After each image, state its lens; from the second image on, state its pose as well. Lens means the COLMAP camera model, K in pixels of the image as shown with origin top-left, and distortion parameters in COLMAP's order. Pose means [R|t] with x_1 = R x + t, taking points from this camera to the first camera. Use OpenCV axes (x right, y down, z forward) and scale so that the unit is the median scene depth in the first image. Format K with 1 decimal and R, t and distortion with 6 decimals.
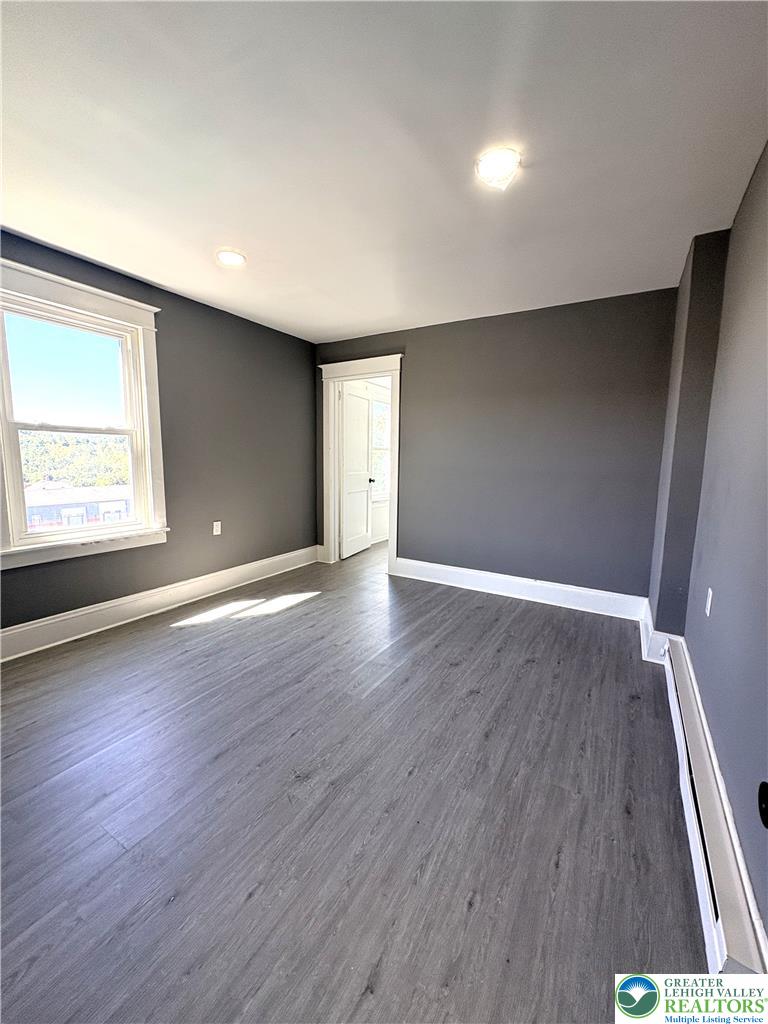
lens RADIAL K [[407.7, 0, 386.0], [0, 407.7, 510.8], [0, 0, 1]] dist [0.003687, 0.000251]
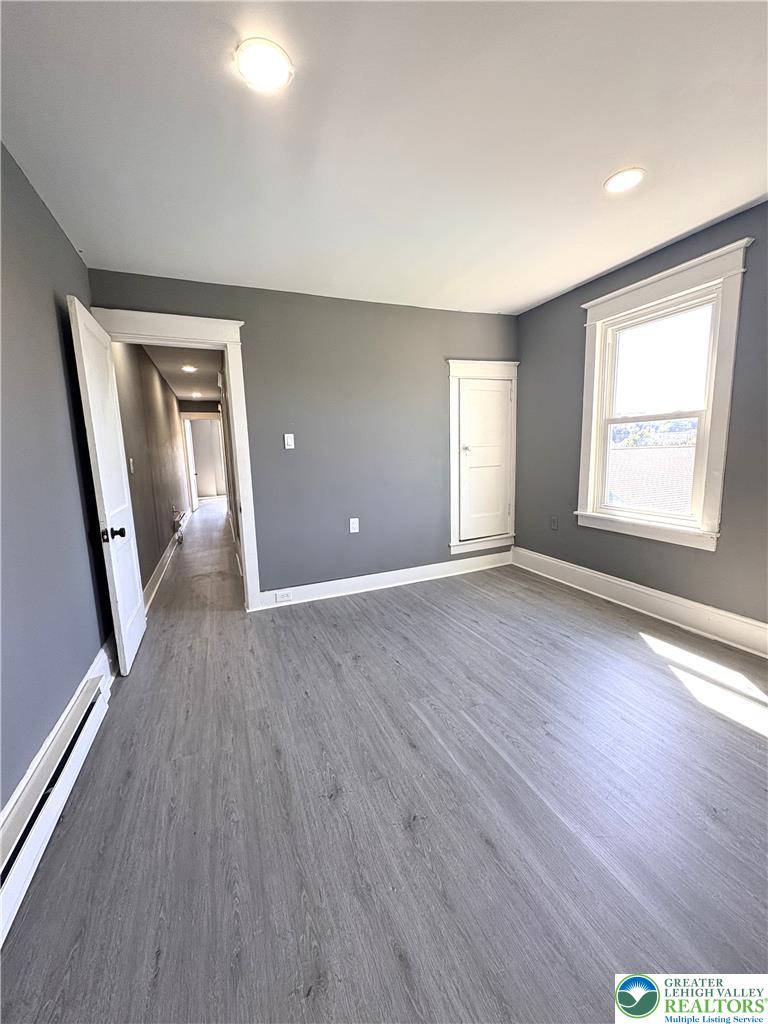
lens RADIAL K [[407.7, 0, 384.1], [0, 407.7, 512.0], [0, 0, 1]] dist [0.003687, 0.000251]
pose [[-0.598138, 0.120153, -0.792335, 0.610524], [-0.086757, 0.973177, 0.213070, -0.148349], [0.796683, 0.196186, -0.571670, 1.283873]]
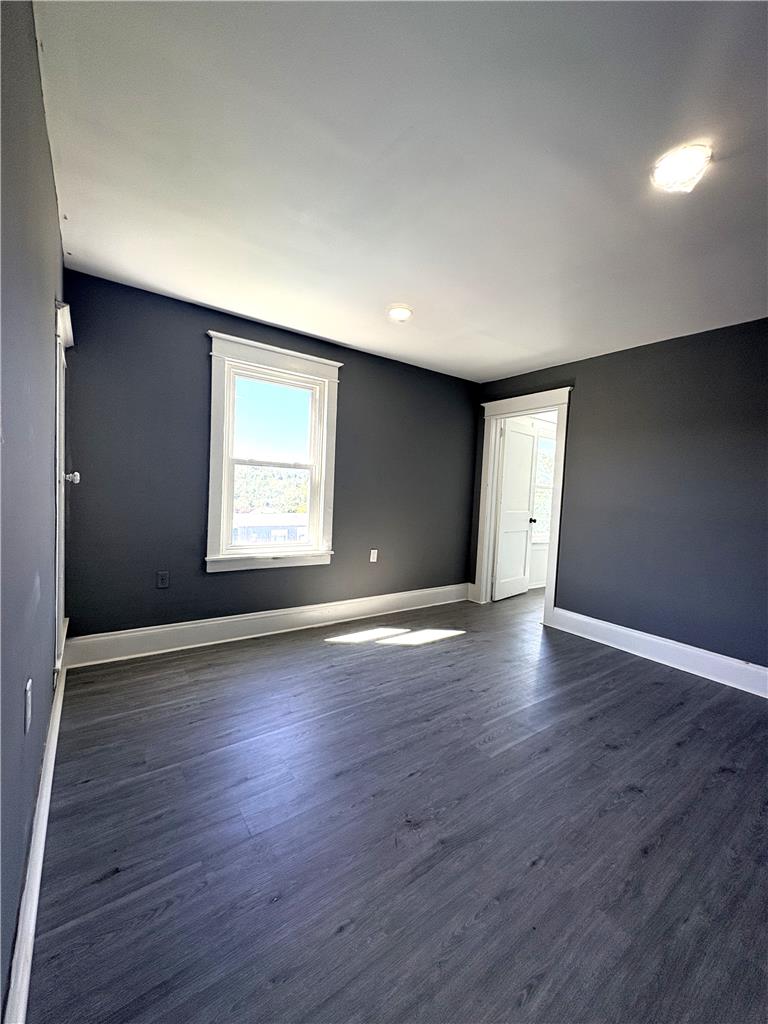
lens RADIAL K [[407.7, 0, 386.8], [0, 407.7, 511.3], [0, 0, 1]] dist [0.003687, 0.000251]
pose [[0.918885, 0.049421, -0.391418, 0.053052], [-0.084455, 0.993765, -0.072791, 0.002084], [0.385380, 0.099943, 0.917329, 0.020191]]
